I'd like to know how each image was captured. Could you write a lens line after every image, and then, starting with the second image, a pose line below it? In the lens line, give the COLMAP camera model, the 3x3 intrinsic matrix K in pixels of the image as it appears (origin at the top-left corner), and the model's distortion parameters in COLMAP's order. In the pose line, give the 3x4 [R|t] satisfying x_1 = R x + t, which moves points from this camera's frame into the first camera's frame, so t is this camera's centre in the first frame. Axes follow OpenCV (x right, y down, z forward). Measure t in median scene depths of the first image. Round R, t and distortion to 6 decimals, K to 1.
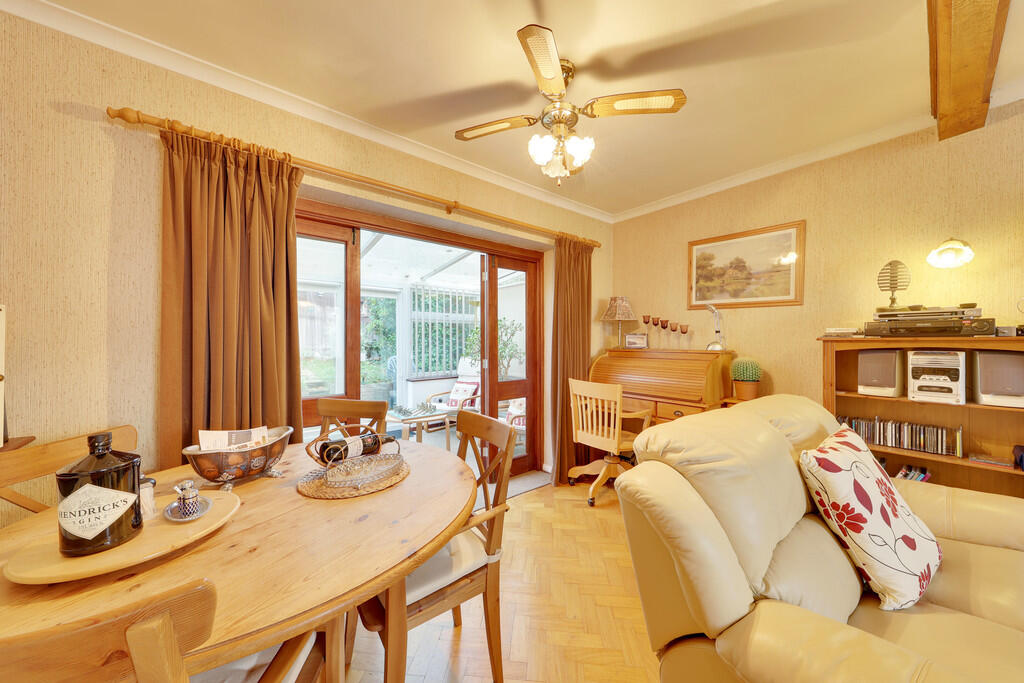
lens RADIAL K [[350.6, 0, 509.4], [0, 350.6, 342.4], [0, 0, 1]] dist [0.000190, 0.000196]
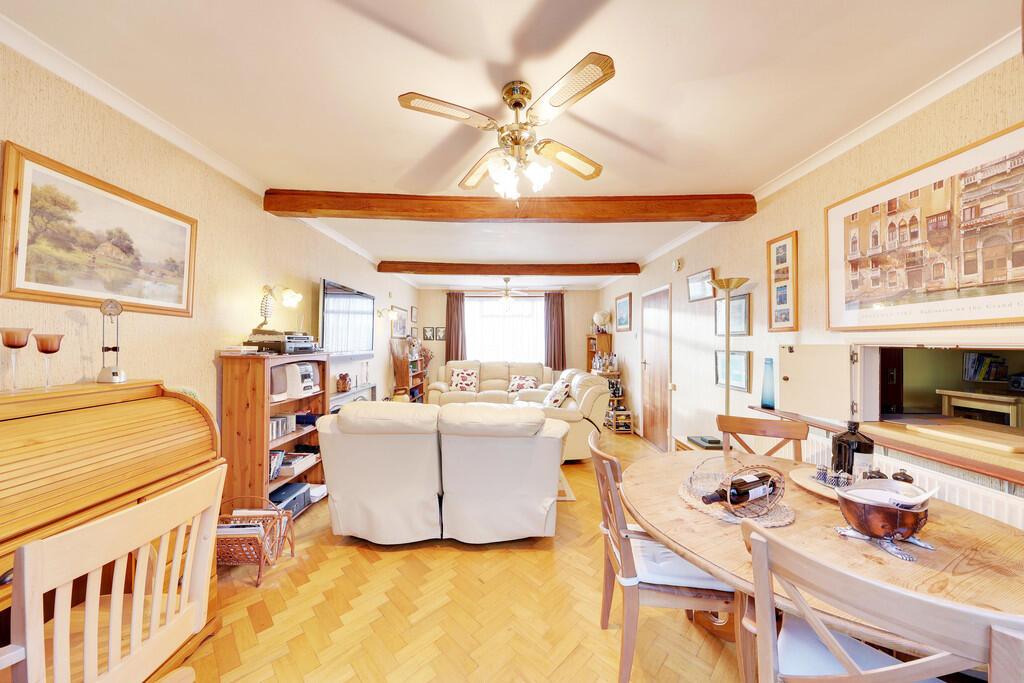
lens RADIAL K [[350.6, 0, 504.5], [0, 350.6, 341.7], [0, 0, 1]] dist [0.000190, 0.000196]
pose [[-0.774431, -0.002858, 0.632651, -0.373107], [-0.003823, 0.999993, -0.000162, -0.062926], [-0.632646, -0.002545, -0.774437, 1.471355]]
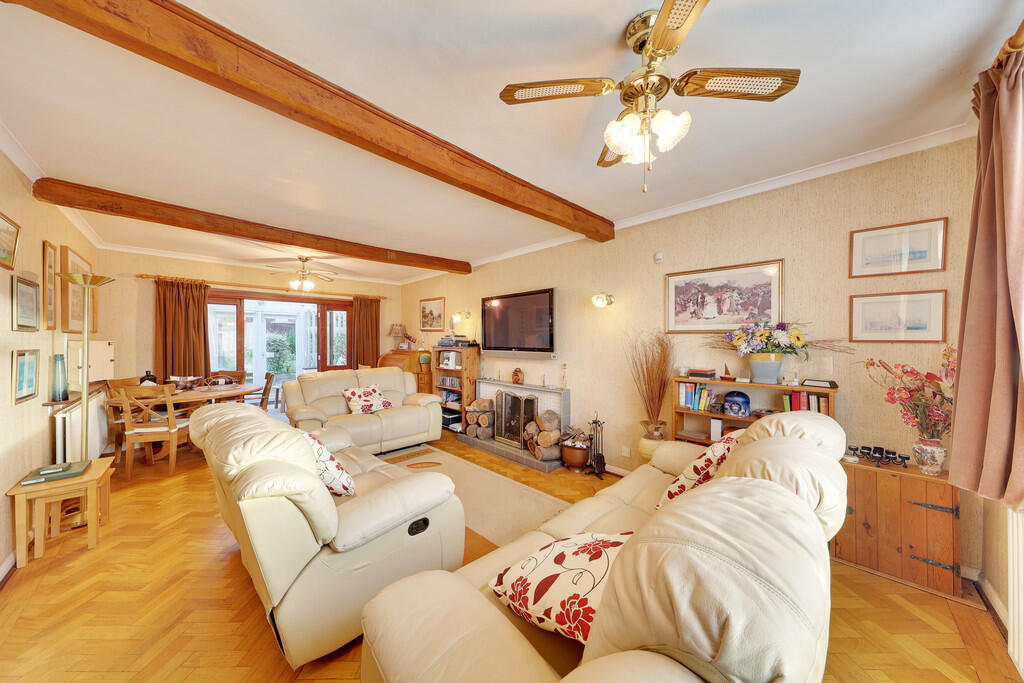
lens RADIAL K [[327.2, 0, 514.9], [0, 327.2, 344.5], [0, 0, 1]] dist [-0.001407, -0.000113]
pose [[0.994762, -0.001290, 0.102212, 1.360413], [0.000012, 0.999922, 0.012506, -0.060432], [-0.102220, -0.012439, 0.994684, -1.599311]]
